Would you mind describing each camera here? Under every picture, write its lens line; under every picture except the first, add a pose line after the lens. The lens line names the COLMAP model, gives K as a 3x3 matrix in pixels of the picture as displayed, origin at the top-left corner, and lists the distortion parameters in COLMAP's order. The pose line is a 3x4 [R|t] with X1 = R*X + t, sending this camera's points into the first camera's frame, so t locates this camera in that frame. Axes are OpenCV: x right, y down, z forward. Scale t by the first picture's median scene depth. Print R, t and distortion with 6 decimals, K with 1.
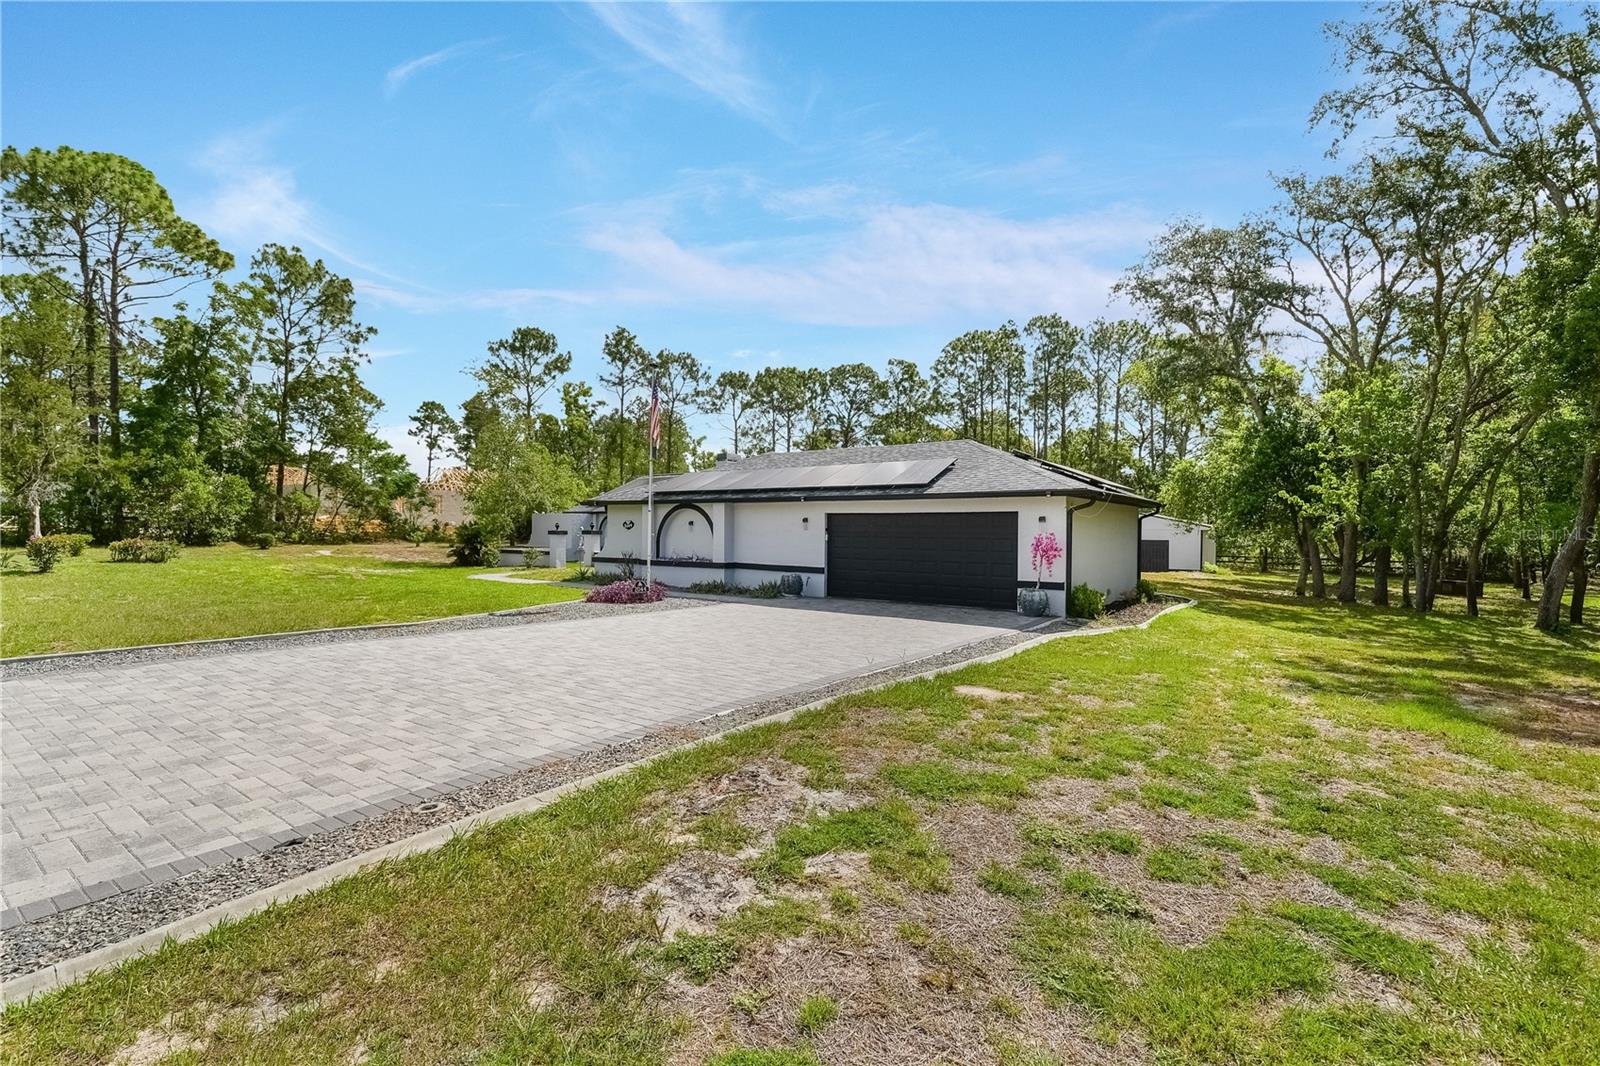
lens RADIAL K [[713.8, 0, 800.0], [0, 713.8, 533.0], [0, 0, 1]] dist [0.019454, -0.027682]
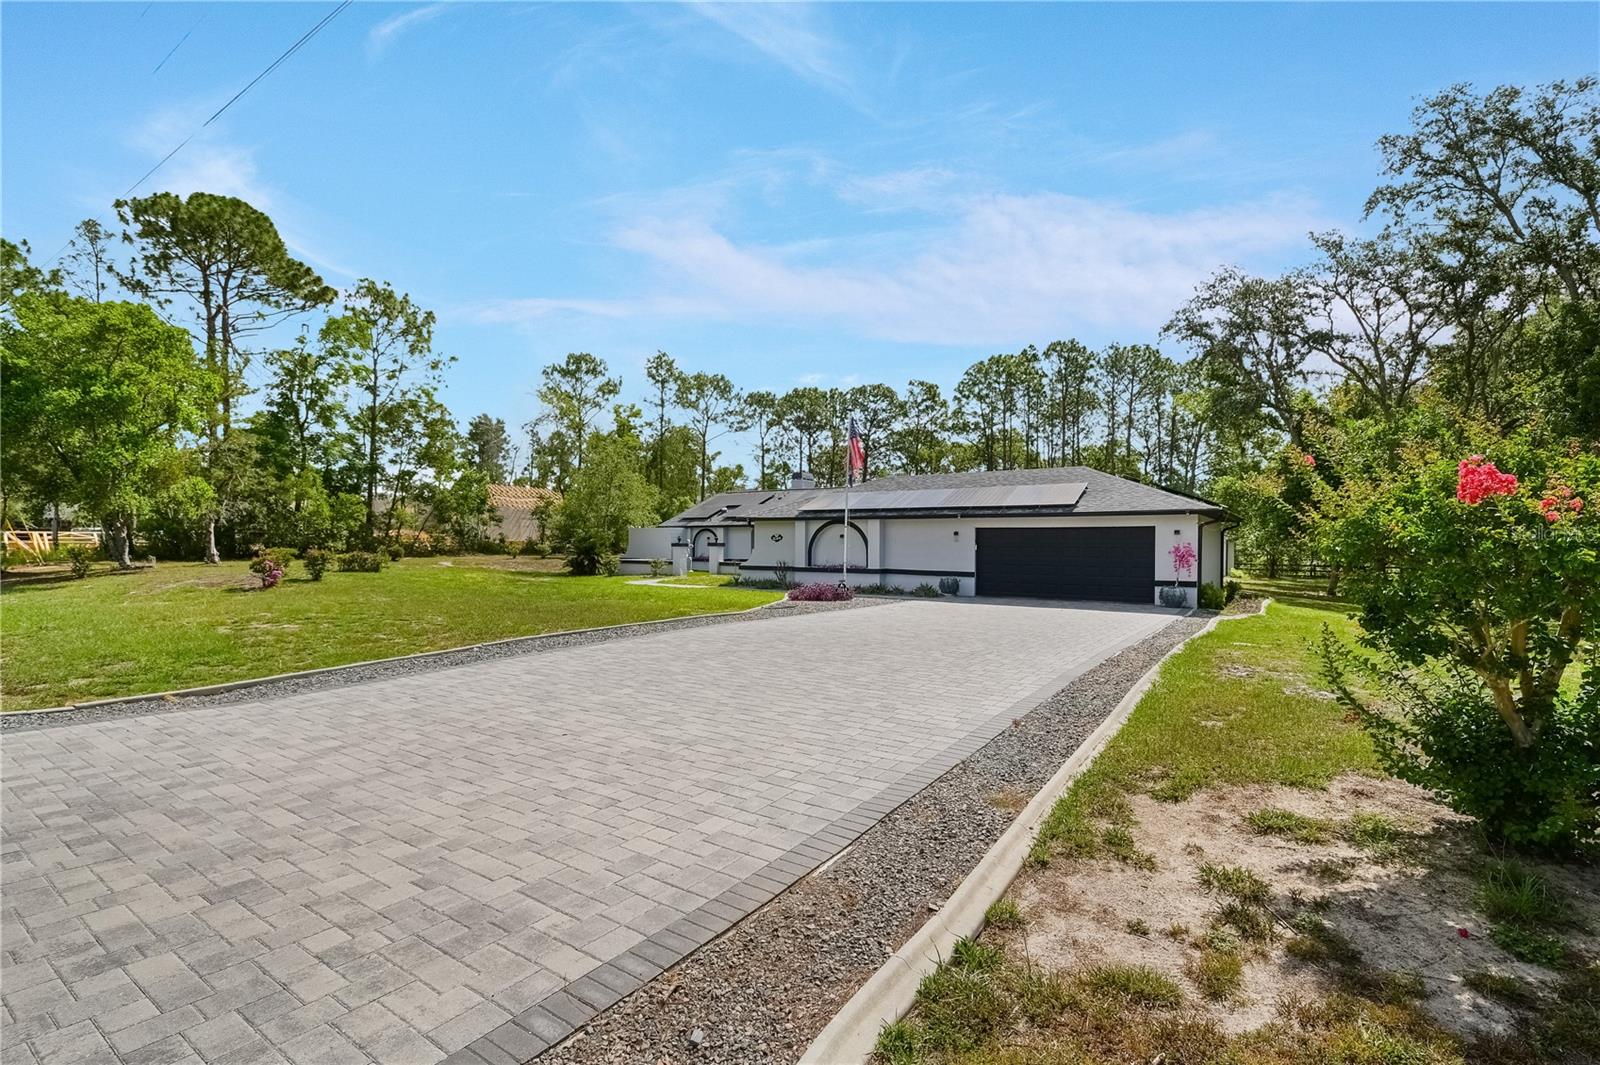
lens RADIAL K [[712.1, 0, 782.7], [0, 712.1, 543.2], [0, 0, 1]] dist [0.025644, -0.028914]
pose [[0.999924, -0.004309, 0.011552, -0.165756], [0.004334, 0.999988, -0.002081, -0.000067], [-0.011543, 0.002131, 0.999931, -0.118950]]
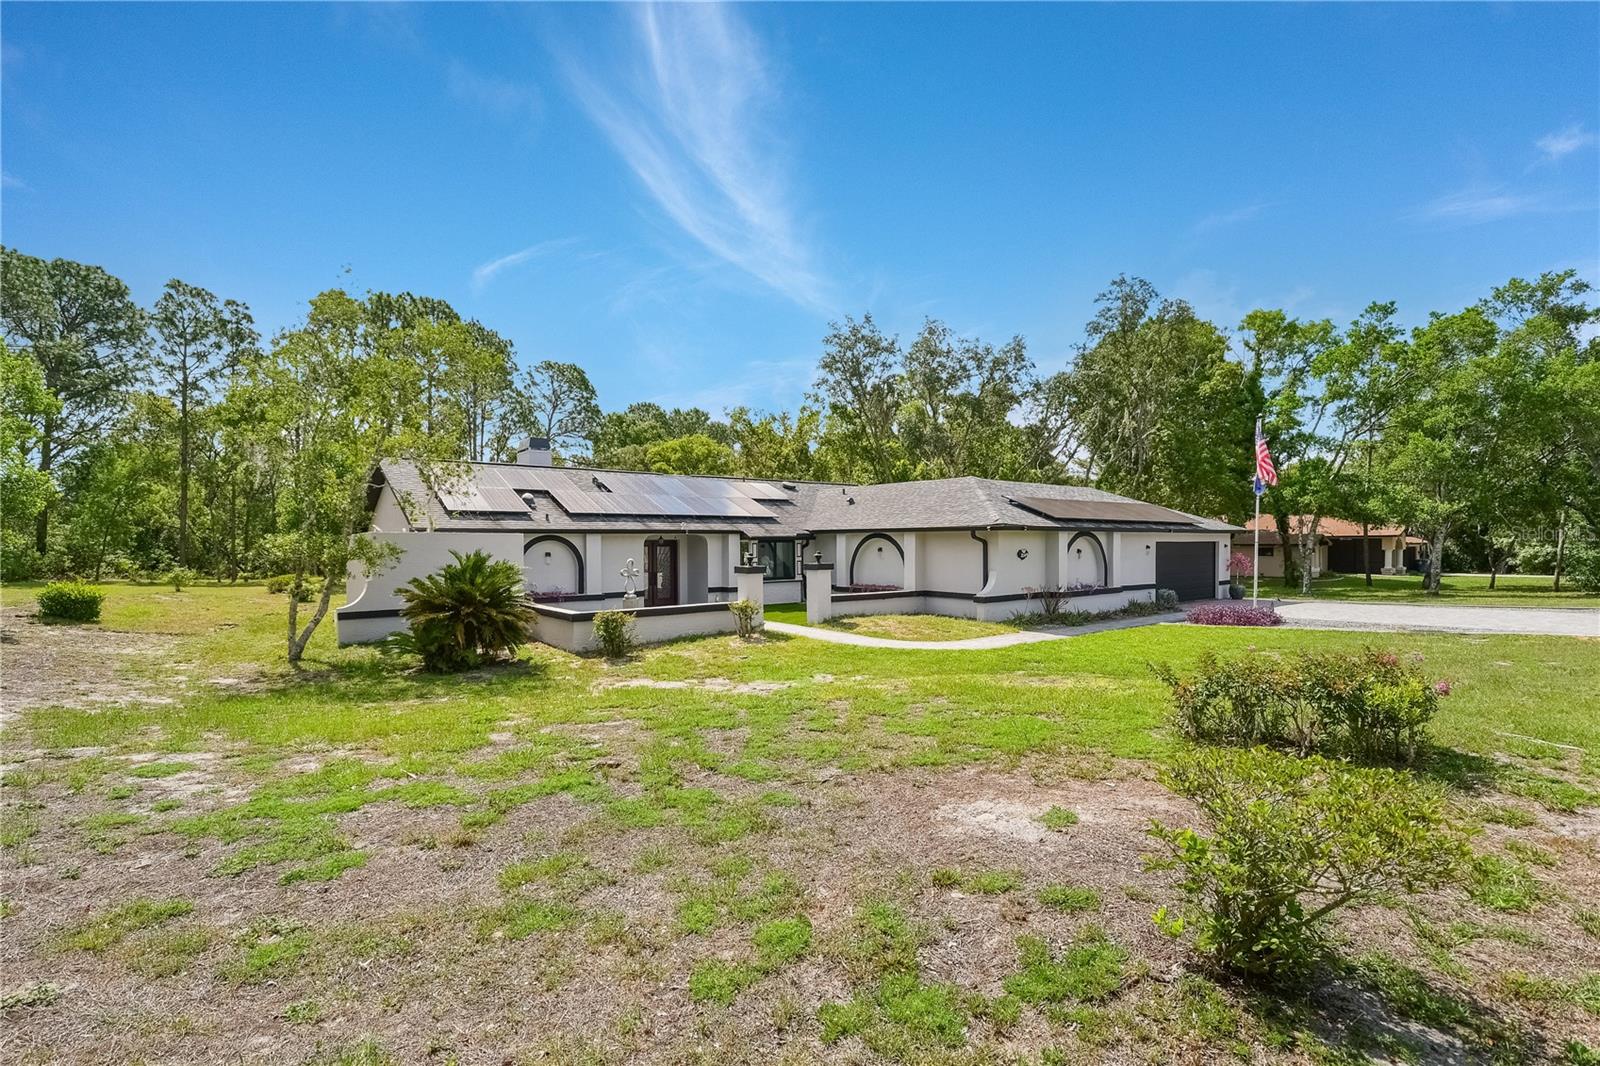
lens RADIAL K [[713.8, 0, 800.0], [0, 713.8, 533.0], [0, 0, 1]] dist [0.019454, -0.027682]
pose [[0.222409, 0.011985, 0.974880, -0.742727], [0.013375, 0.999793, -0.015343, -0.017347], [-0.974862, 0.016451, 0.222203, 0.716700]]
